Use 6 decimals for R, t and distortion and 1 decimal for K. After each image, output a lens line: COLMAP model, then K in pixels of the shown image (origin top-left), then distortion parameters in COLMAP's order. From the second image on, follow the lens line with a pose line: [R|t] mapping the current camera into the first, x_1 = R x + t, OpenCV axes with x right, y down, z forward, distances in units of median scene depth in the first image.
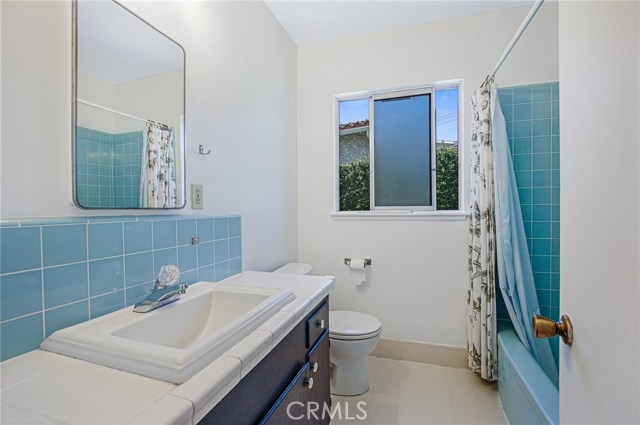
lens RADIAL K [[285.6, 0, 320.6], [0, 285.6, 209.9], [0, 0, 1]] dist [-0.021648, 0.000801]
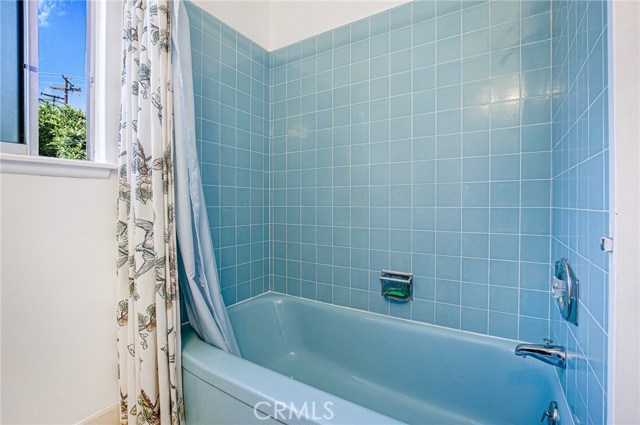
lens RADIAL K [[285.6, 0, 322.6], [0, 285.6, 208.1], [0, 0, 1]] dist [-0.021648, 0.000801]
pose [[0.219804, 0.000483, 0.975544, 0.071378], [0.006207, 0.999979, -0.001894, 0.112069], [-0.975524, 0.006472, 0.219796, 0.532322]]
